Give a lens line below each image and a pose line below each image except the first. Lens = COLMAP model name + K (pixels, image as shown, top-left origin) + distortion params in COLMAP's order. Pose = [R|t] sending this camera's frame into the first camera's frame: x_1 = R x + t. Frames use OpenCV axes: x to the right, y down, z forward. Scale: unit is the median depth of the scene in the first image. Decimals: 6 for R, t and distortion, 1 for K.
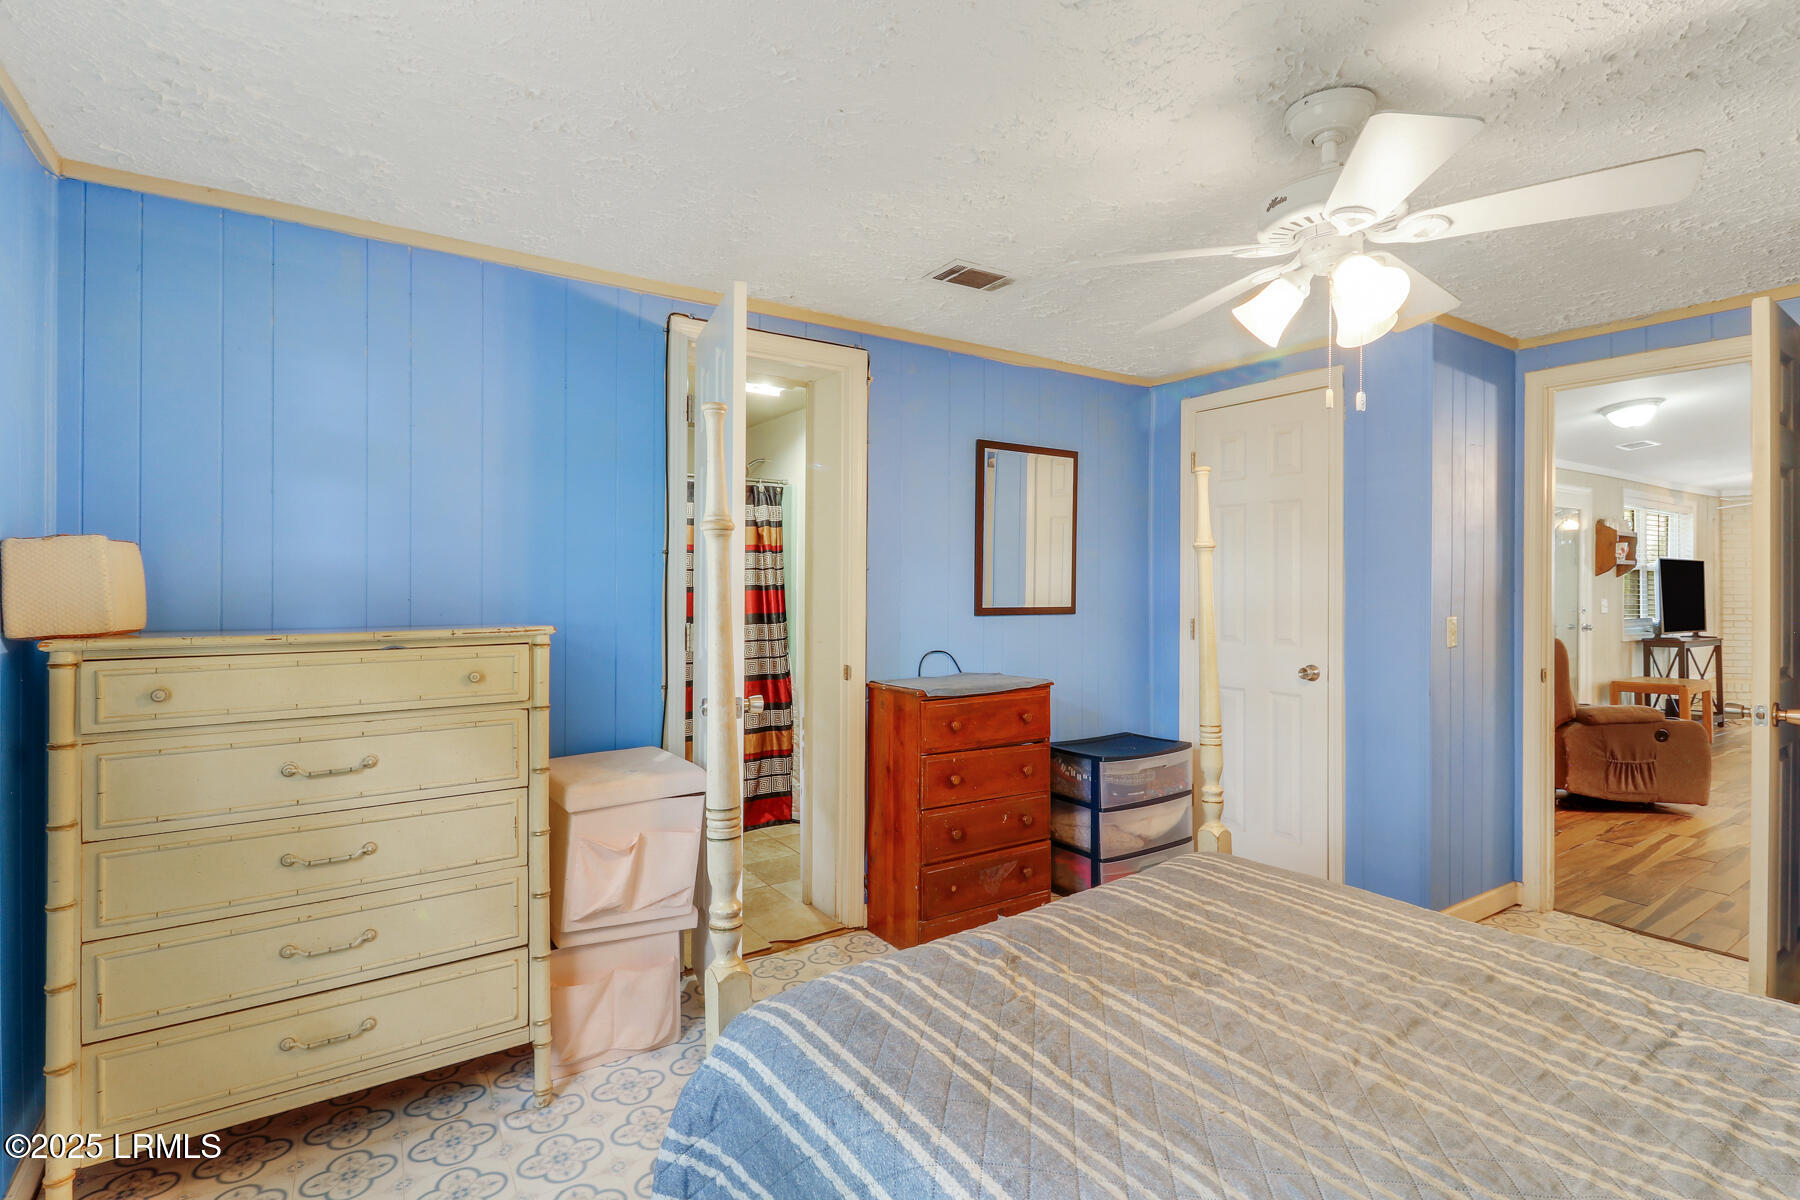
lens RADIAL K [[845.6, 0, 902.0], [0, 845.6, 598.1], [0, 0, 1]] dist [0.014879, -0.010398]
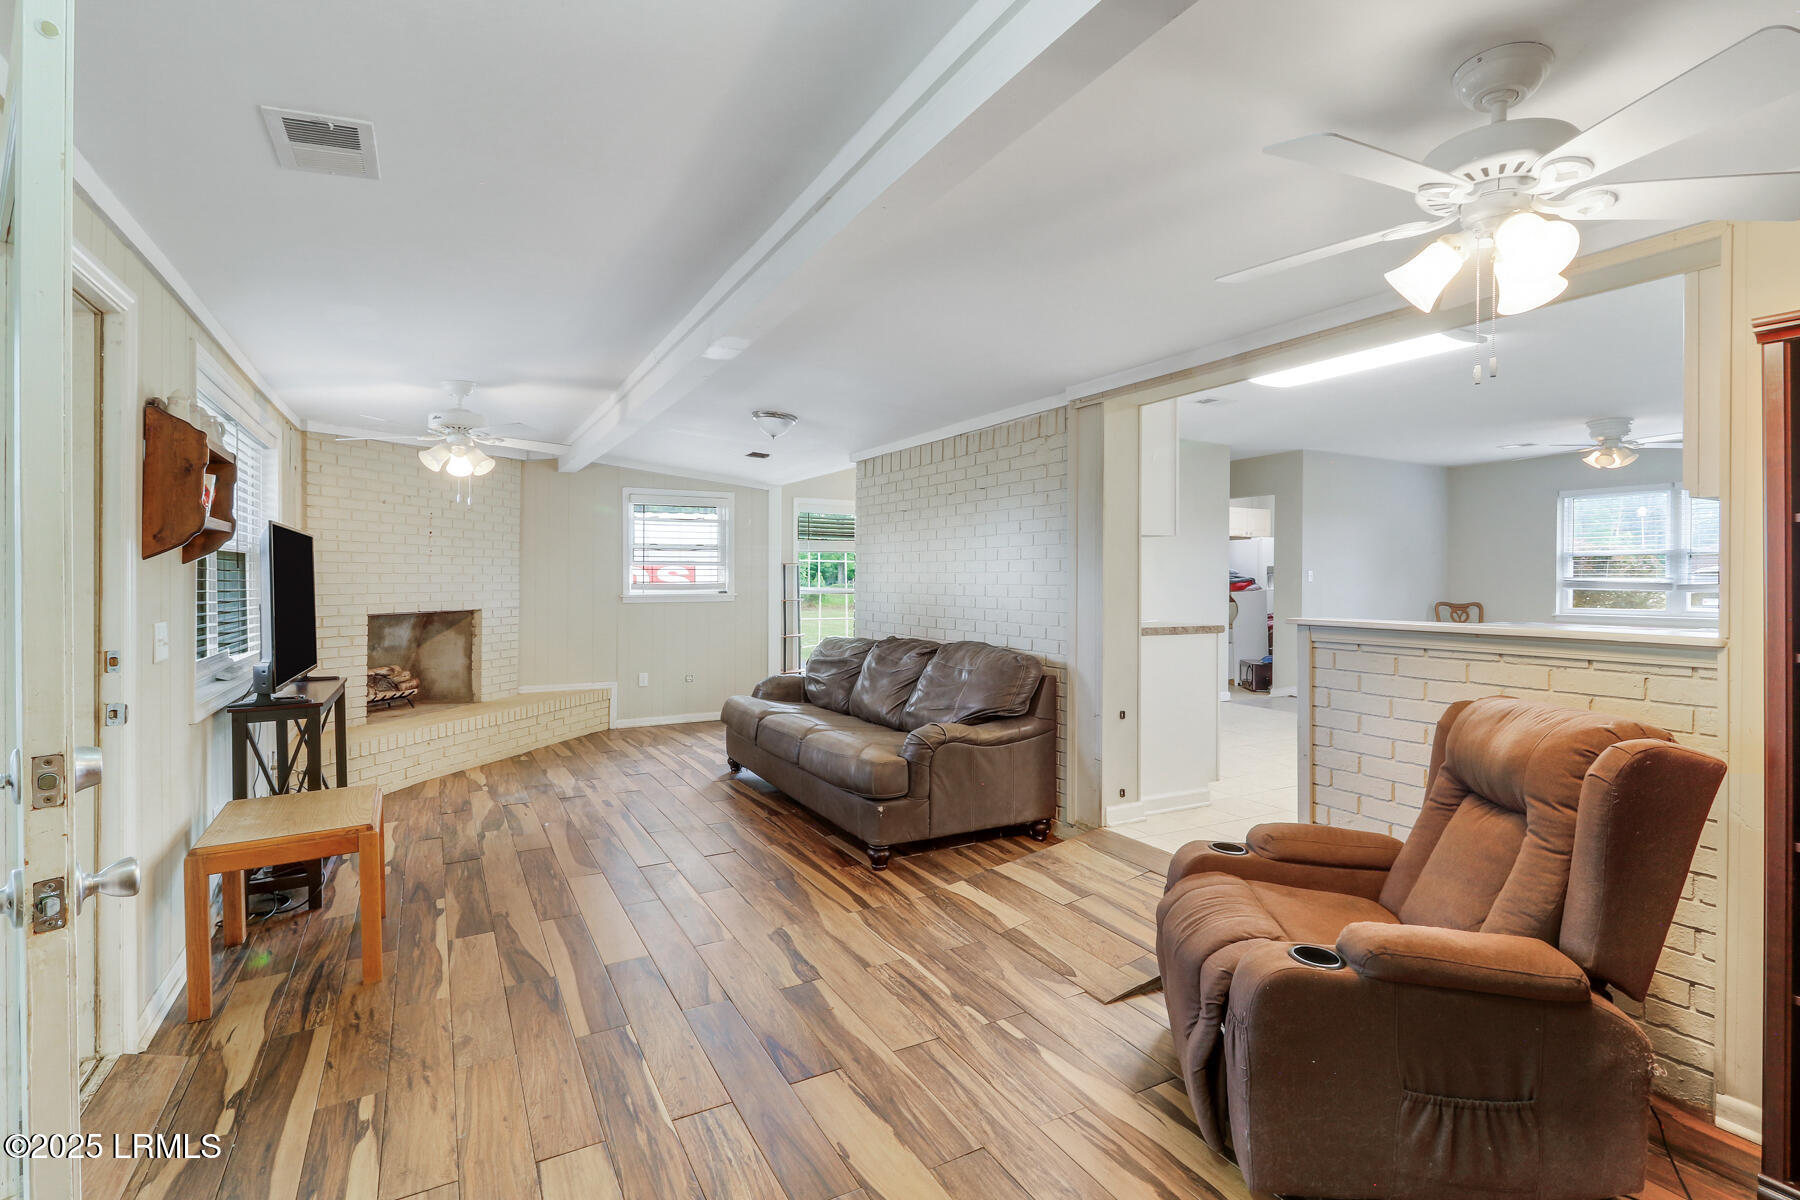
lens RADIAL K [[845.6, 0, 913.2], [0, 845.6, 585.3], [0, 0, 1]] dist [0.014879, -0.010398]
pose [[0.058861, -0.006836, 0.998243, 0.466163], [0.004021, 0.999970, 0.006610, -0.015859], [-0.998258, 0.003625, 0.058887, 0.635553]]
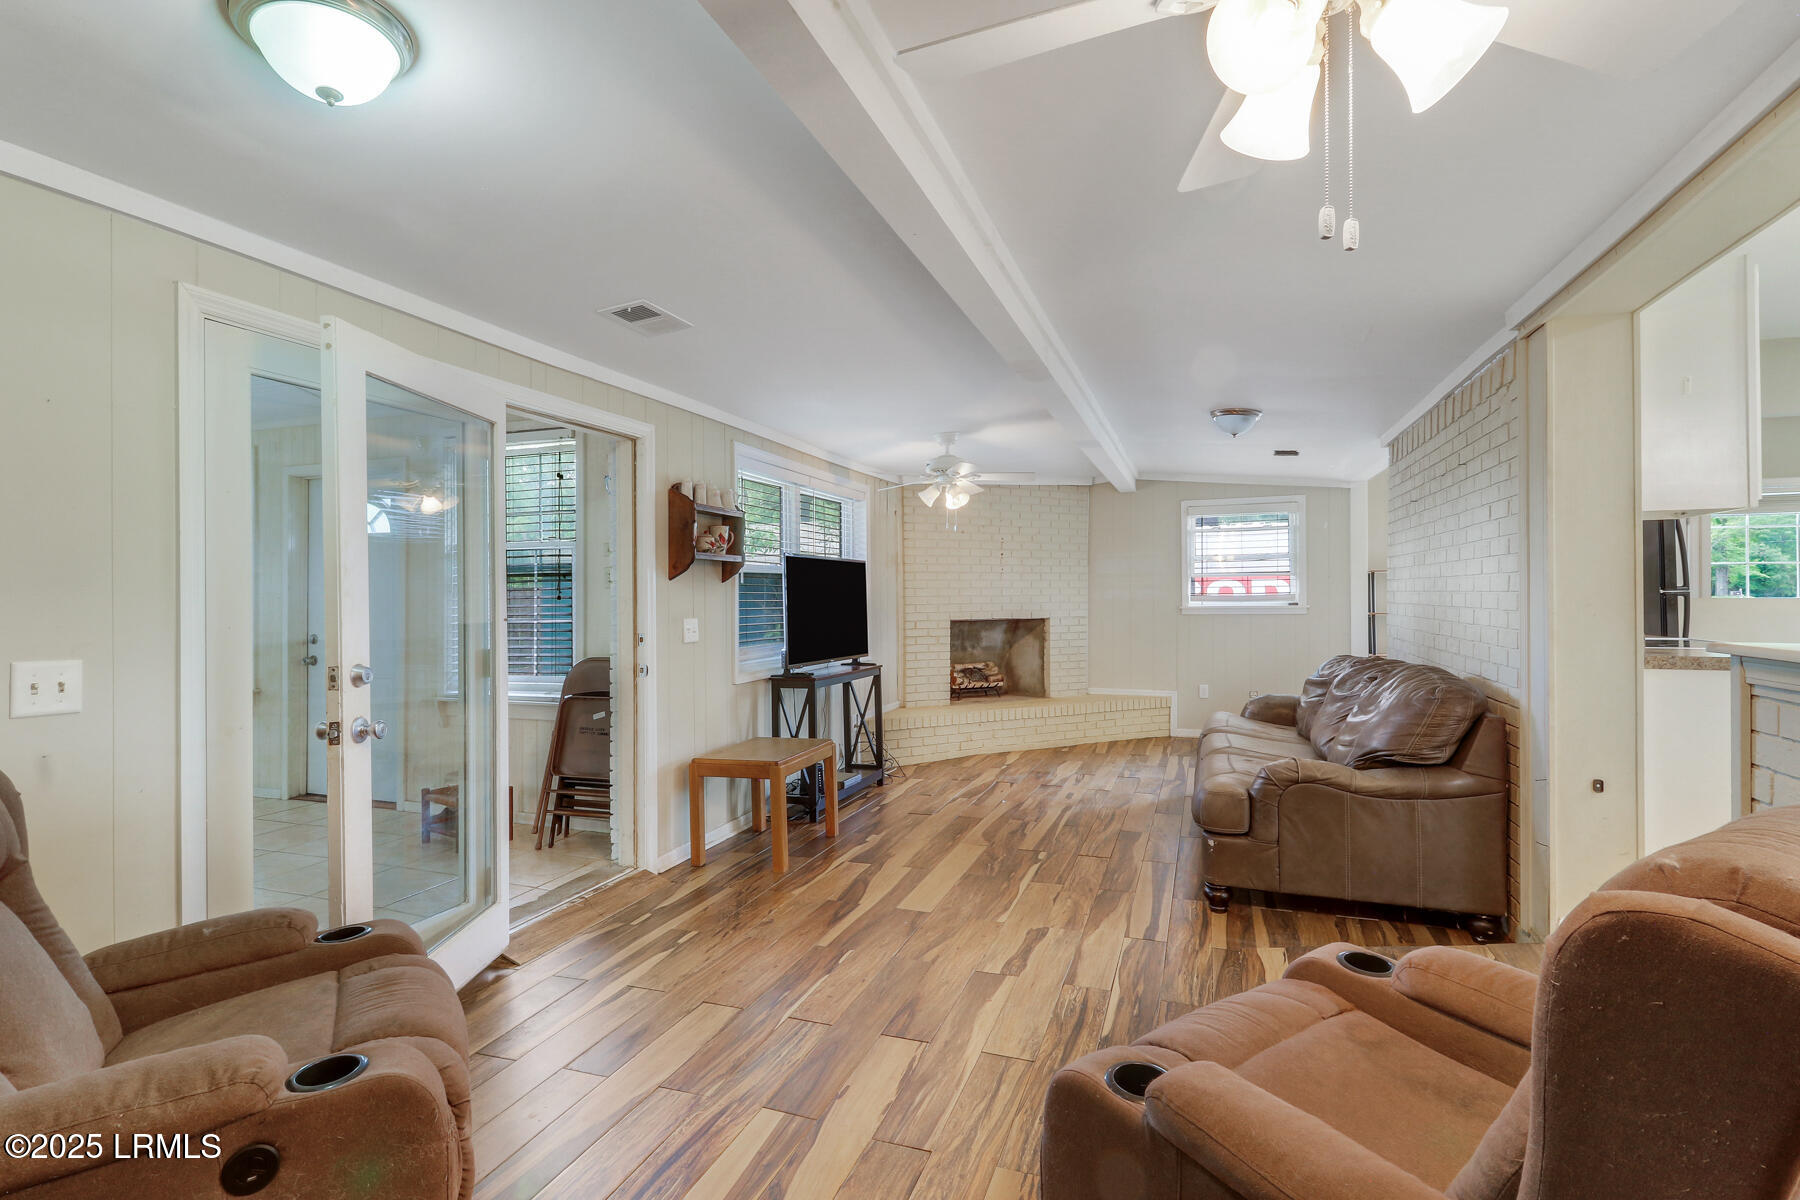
lens RADIAL K [[845.6, 0, 910.7], [0, 845.6, 595.1], [0, 0, 1]] dist [0.014879, -0.010398]
pose [[0.792767, -0.005192, 0.609502, 0.565982], [0.010628, 0.999929, -0.005307, -0.010647], [-0.609432, 0.010685, 0.792767, 0.421039]]
